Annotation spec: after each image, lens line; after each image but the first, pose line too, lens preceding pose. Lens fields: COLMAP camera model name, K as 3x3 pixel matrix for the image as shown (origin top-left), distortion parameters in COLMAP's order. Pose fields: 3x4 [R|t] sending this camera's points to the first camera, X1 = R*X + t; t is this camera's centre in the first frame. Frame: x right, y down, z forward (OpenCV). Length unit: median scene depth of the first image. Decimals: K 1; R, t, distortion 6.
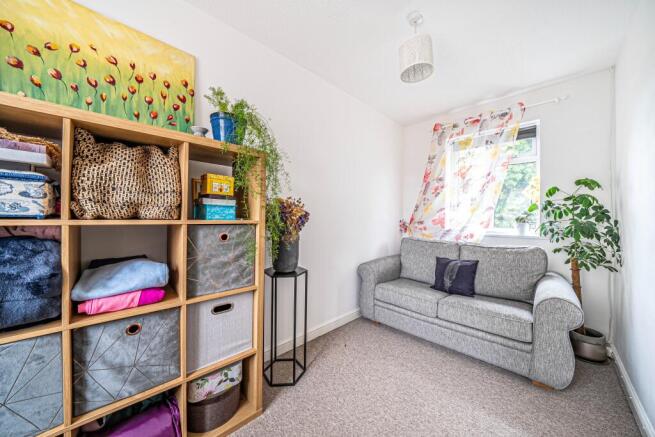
lens RADIAL K [[229.3, 0, 325.9], [0, 229.3, 216.8], [0, 0, 1]] dist [-0.013151, -0.000107]
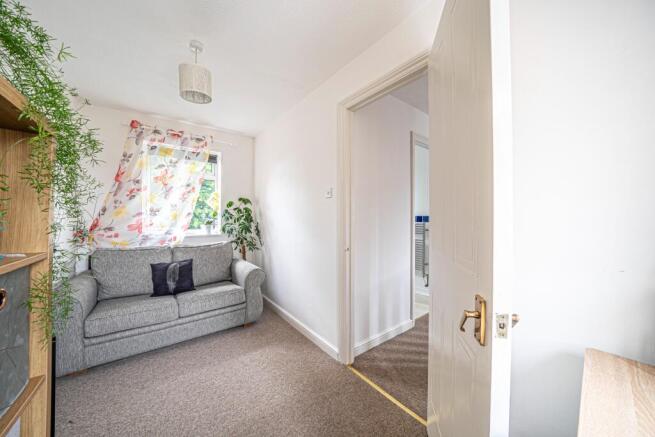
lens RADIAL K [[229.3, 0, 324.5], [0, 229.3, 216.5], [0, 0, 1]] dist [-0.013151, -0.000107]
pose [[0.128679, -0.011559, 0.991619, -0.423970], [-0.004360, 0.999916, 0.012222, -0.046679], [-0.991677, -0.005896, 0.128618, 0.161530]]
